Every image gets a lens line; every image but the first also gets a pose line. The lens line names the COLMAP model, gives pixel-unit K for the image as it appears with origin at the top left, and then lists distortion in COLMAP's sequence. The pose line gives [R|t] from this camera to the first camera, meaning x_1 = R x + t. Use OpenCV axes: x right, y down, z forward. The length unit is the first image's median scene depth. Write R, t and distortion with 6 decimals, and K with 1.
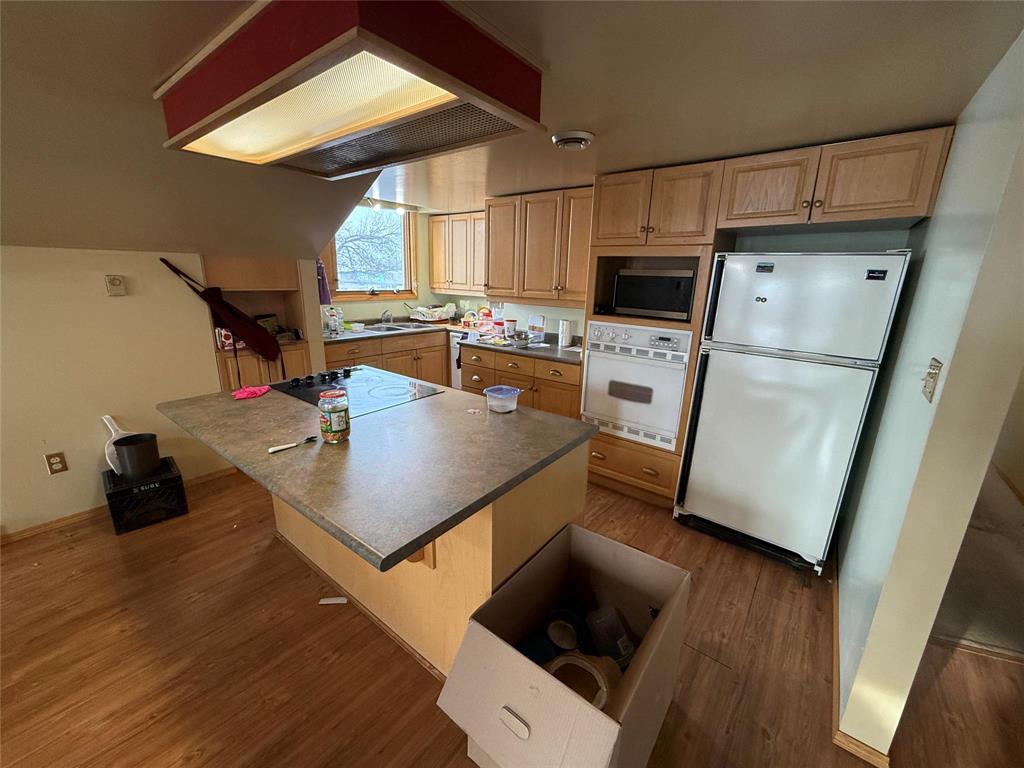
lens RADIAL K [[406.4, 0, 508.3], [0, 406.4, 385.0], [0, 0, 1]] dist [0.000146, -0.000222]
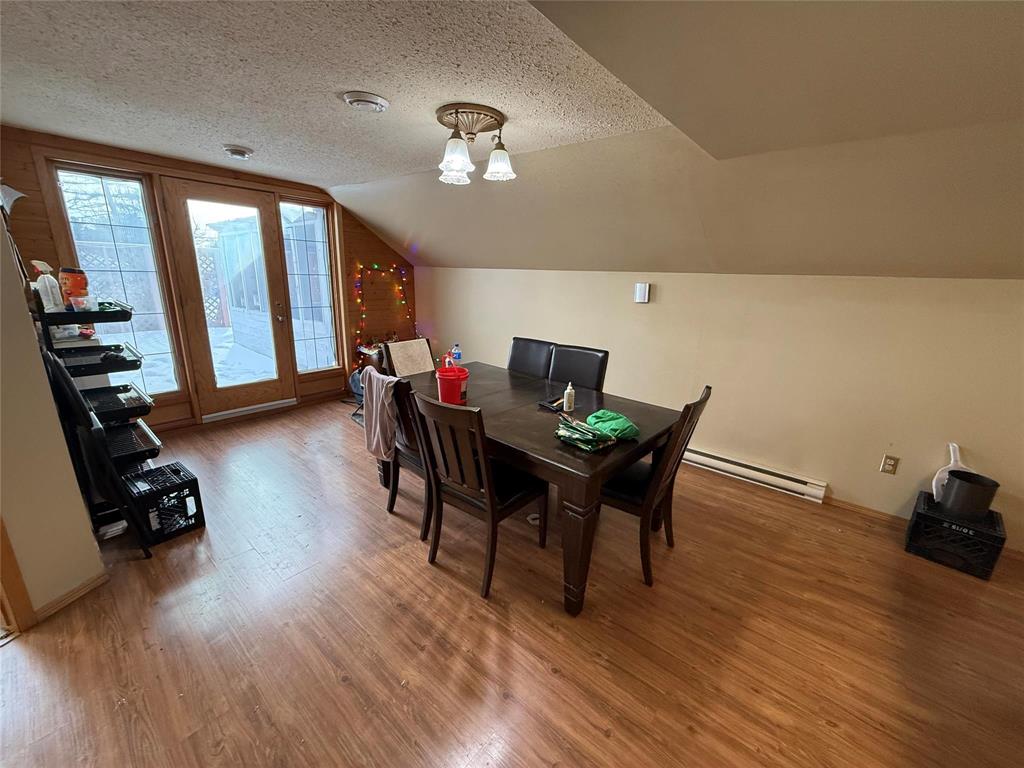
lens RADIAL K [[406.4, 0, 509.5], [0, 406.4, 382.8], [0, 0, 1]] dist [0.000146, -0.000222]
pose [[-0.035318, 0.236111, -0.971084, -0.016659], [-0.287316, 0.928268, 0.236151, 0.013372], [0.957184, 0.287348, 0.035054, -0.109245]]
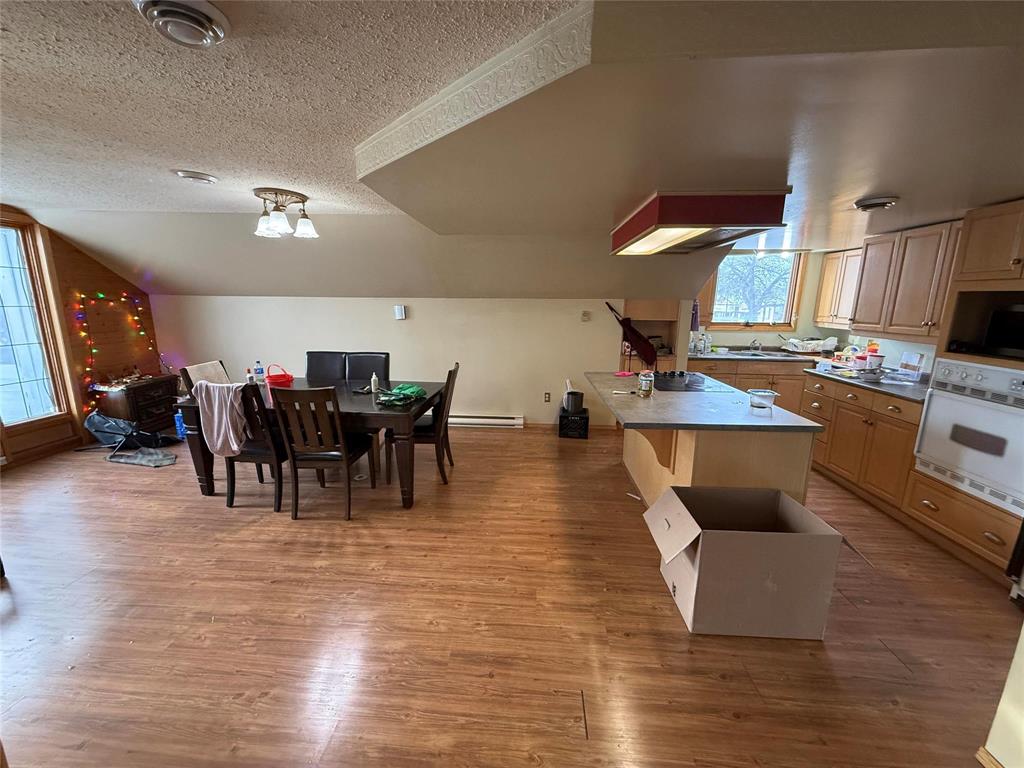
lens RADIAL K [[406.4, 0, 511.1], [0, 406.4, 384.3], [0, 0, 1]] dist [0.000146, -0.000222]
pose [[0.571502, 0.146149, -0.807482, 0.419895], [-0.208437, 0.977593, 0.029415, 0.085689], [0.793688, 0.151498, 0.589159, -0.356572]]
